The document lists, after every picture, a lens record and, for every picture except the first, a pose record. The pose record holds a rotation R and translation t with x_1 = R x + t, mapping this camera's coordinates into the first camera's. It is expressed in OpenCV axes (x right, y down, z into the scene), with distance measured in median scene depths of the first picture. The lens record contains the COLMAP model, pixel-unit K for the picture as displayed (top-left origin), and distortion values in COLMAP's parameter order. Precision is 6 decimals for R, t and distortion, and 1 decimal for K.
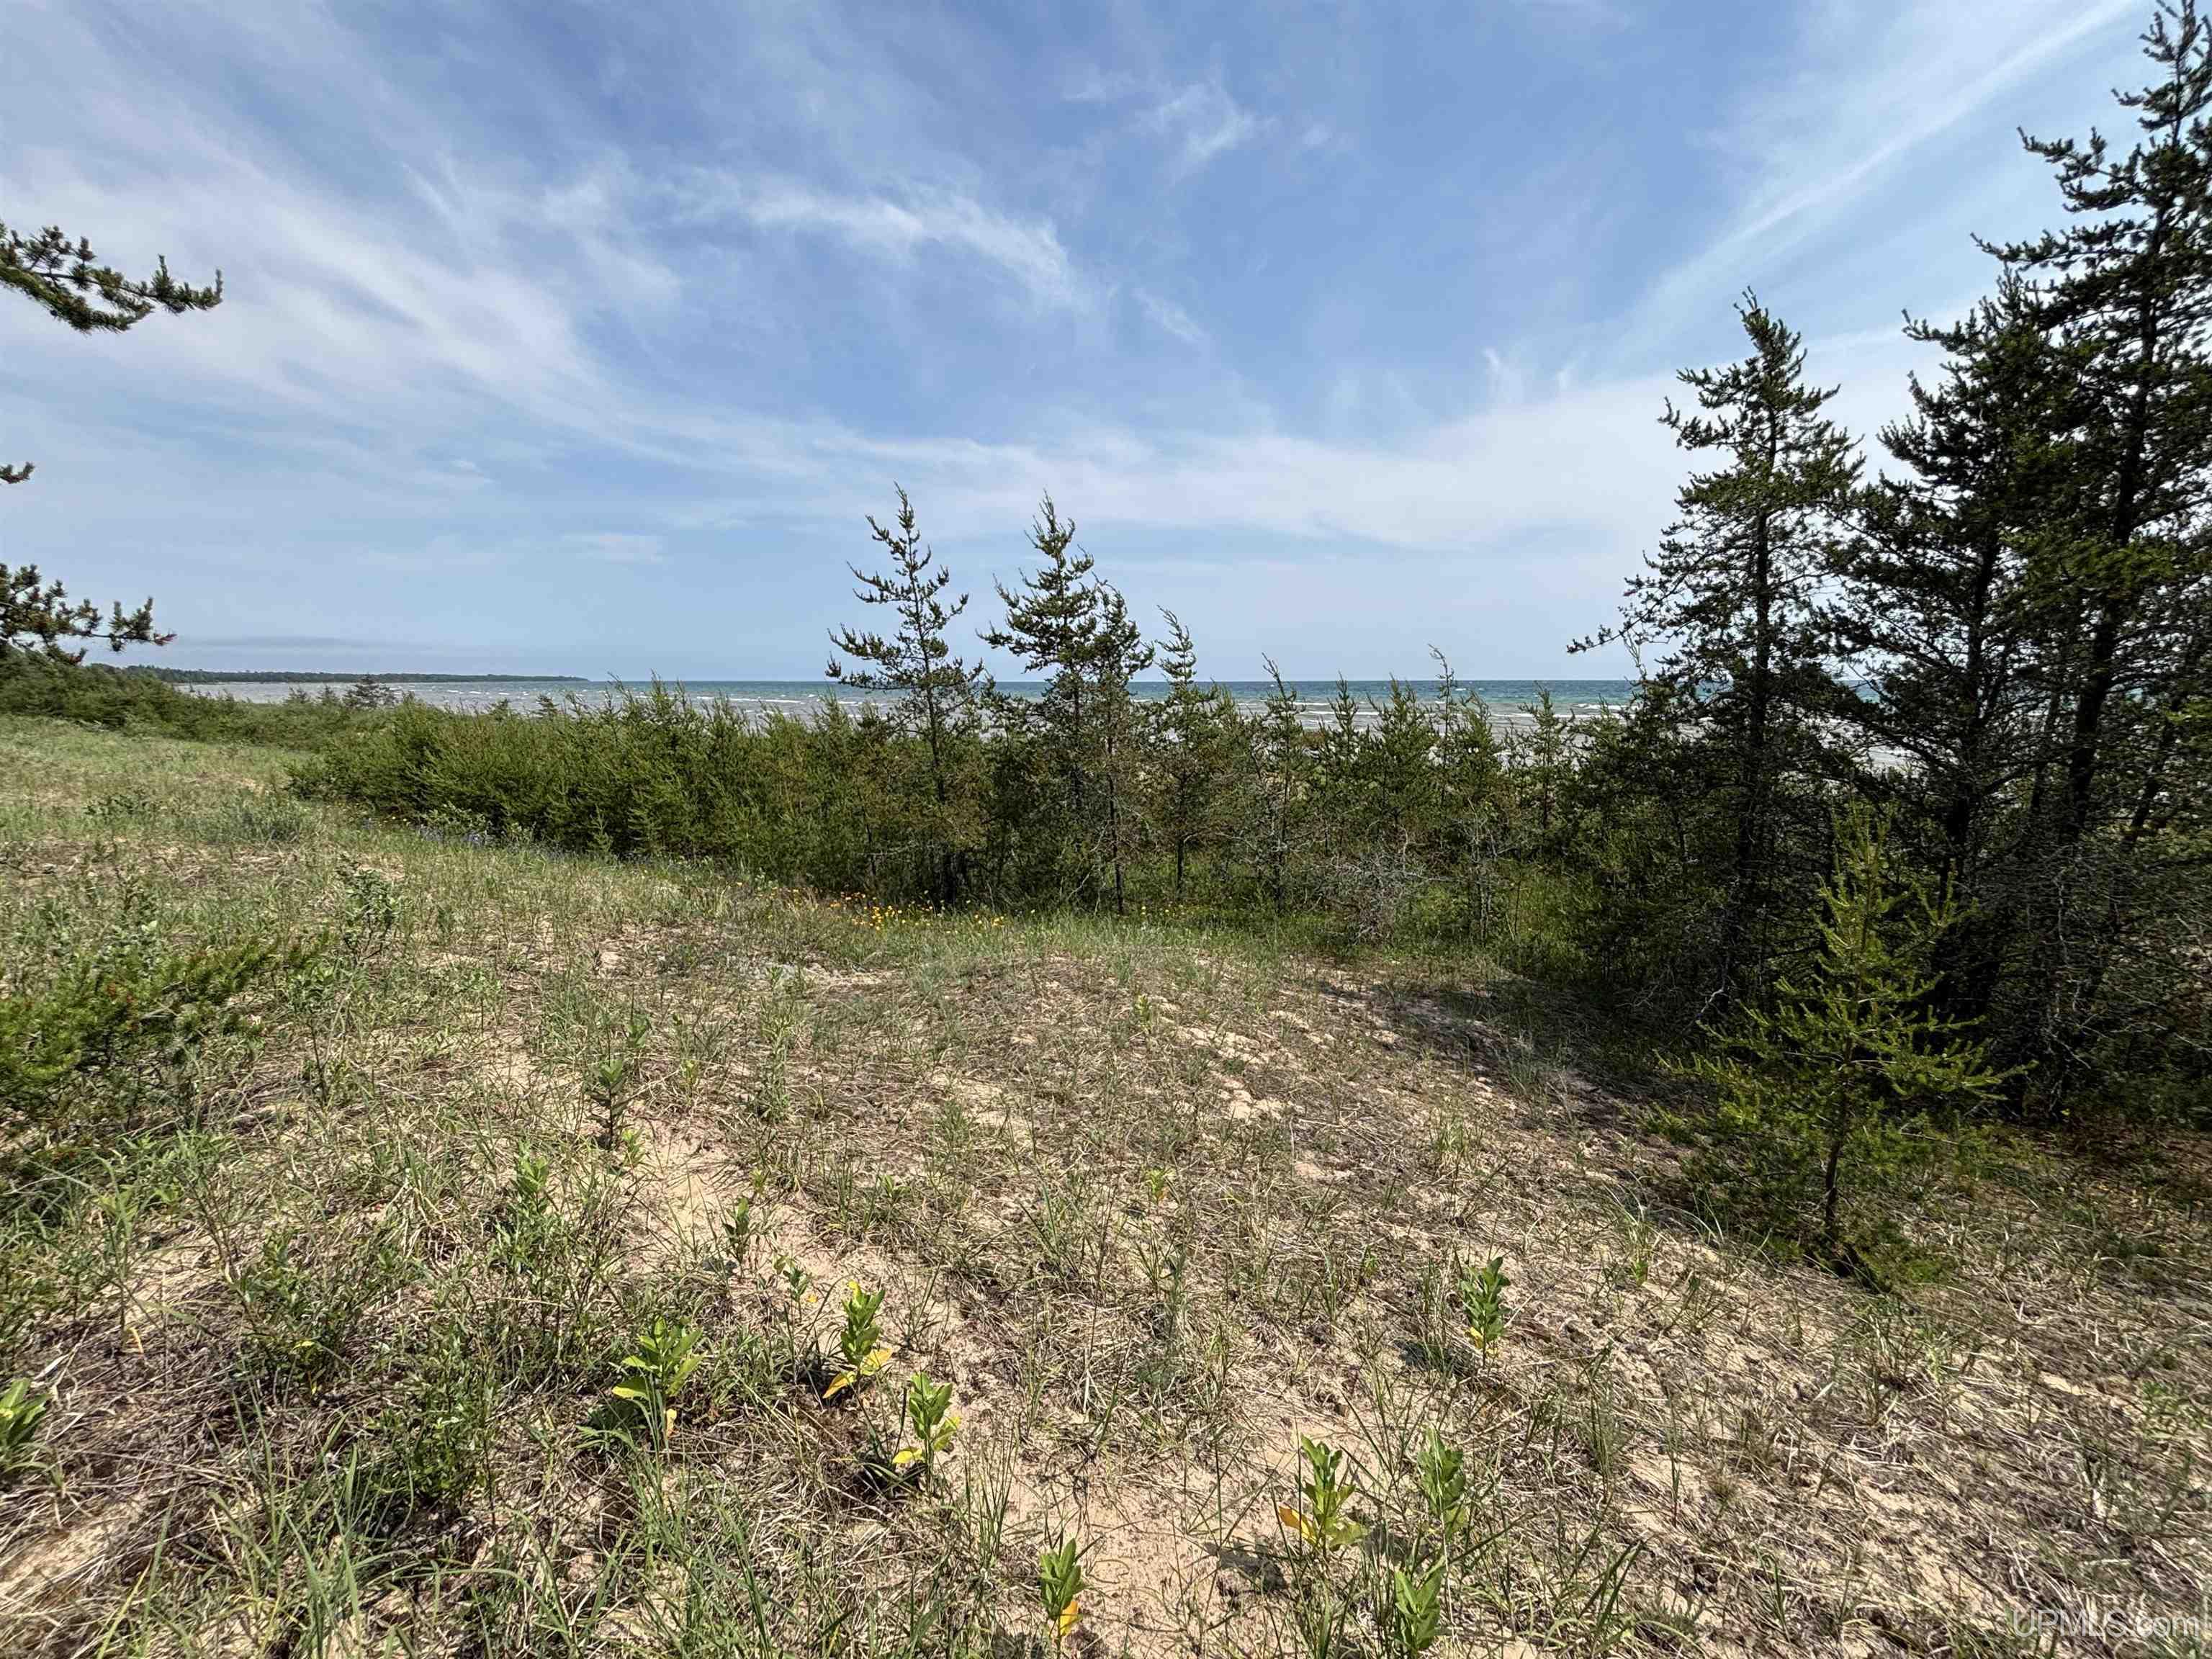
lens RADIAL K [[892.2, 0, 1101.3], [0, 892.2, 831.5], [0, 0, 1]] dist [0.003969, 0.000088]
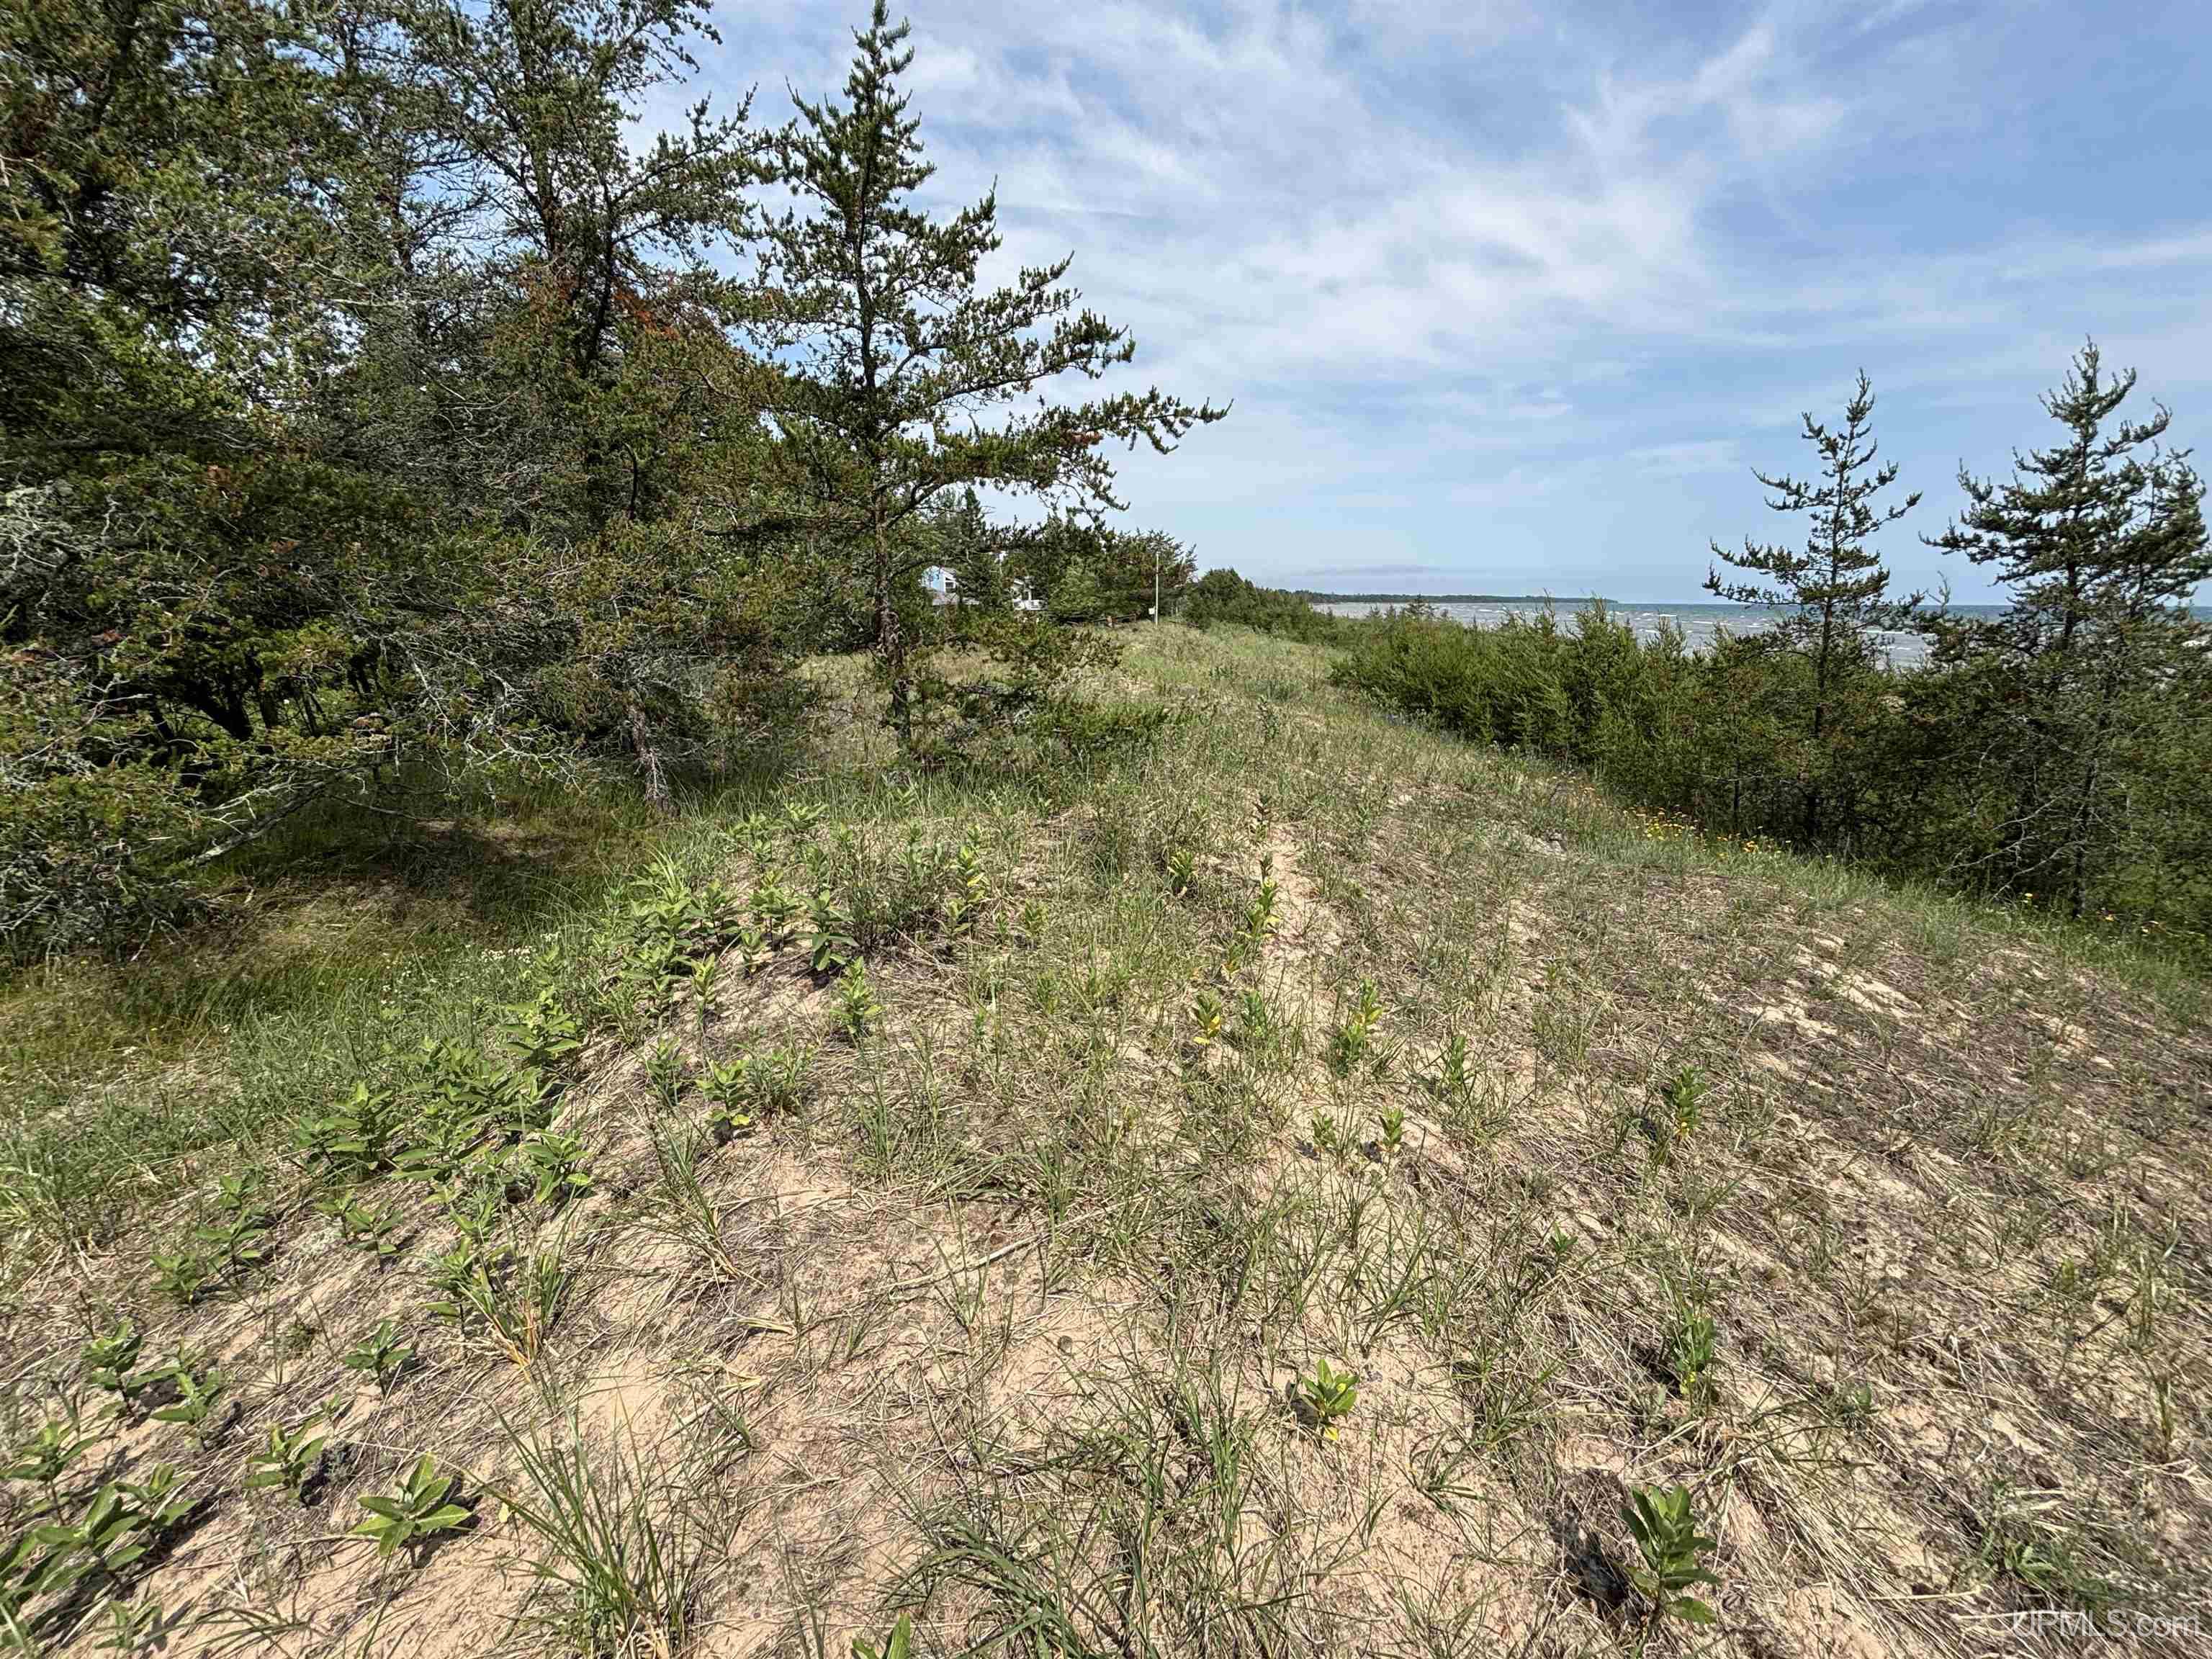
lens RADIAL K [[892.2, 0, 1117.6], [0, 892.2, 847.8], [0, 0, 1]] dist [0.003969, 0.000088]
pose [[0.532233, 0.230262, -0.814683, 0.221219], [-0.147903, 0.972792, 0.178324, 0.024067], [0.833578, 0.025584, 0.551809, -0.092762]]
